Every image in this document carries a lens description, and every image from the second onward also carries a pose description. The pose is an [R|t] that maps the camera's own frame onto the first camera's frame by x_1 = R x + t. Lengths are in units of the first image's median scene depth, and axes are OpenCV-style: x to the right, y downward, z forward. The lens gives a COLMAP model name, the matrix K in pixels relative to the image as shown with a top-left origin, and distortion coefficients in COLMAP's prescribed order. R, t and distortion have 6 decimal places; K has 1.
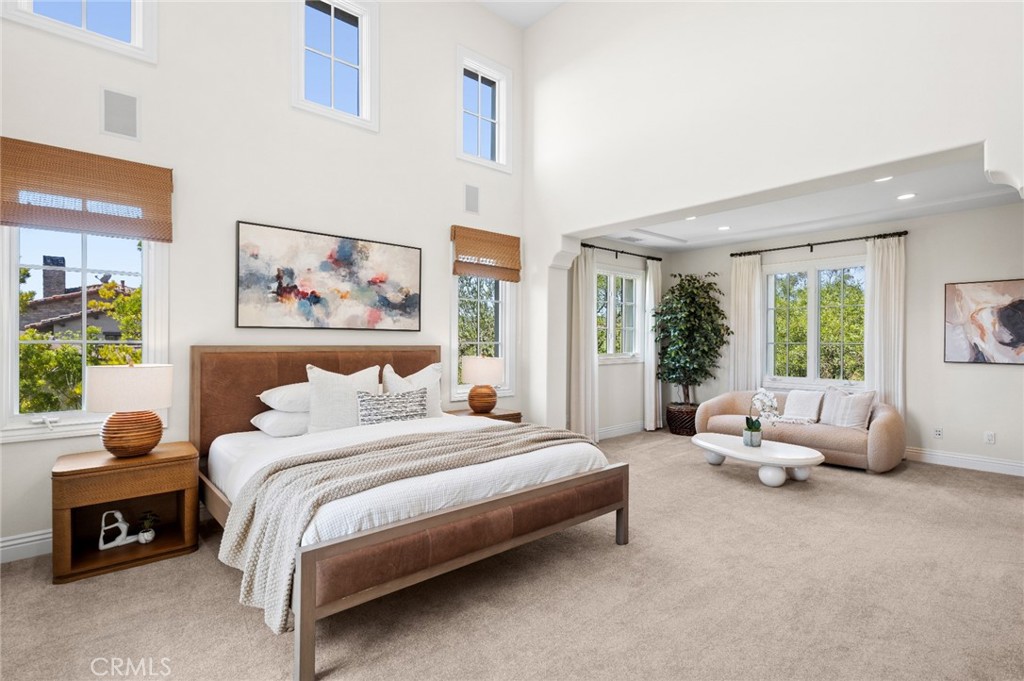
lens RADIAL K [[484.5, 0, 507.2], [0, 484.5, 340.6], [0, 0, 1]] dist [0.002243, 0.000461]
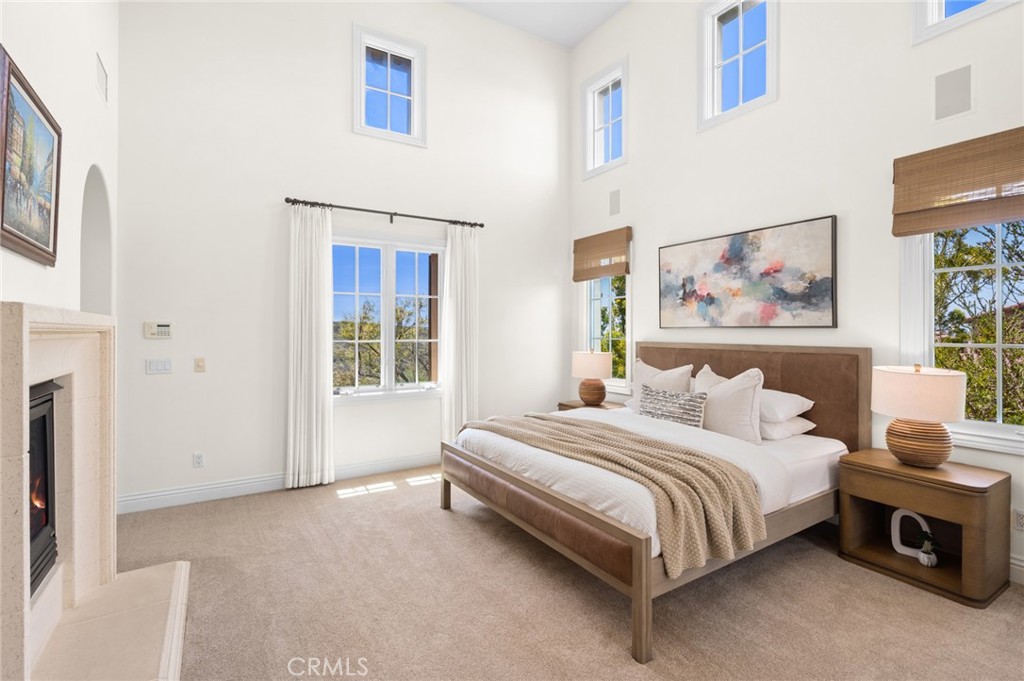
lens RADIAL K [[476.0, 0, 504.3], [0, 476.0, 332.1], [0, 0, 1]] dist [0.001995, -0.001887]
pose [[-0.172281, 0.005433, -0.985033, 0.713208], [0.010452, 0.999939, 0.003687, -0.023143], [0.984992, -0.009661, -0.172327, 0.721707]]
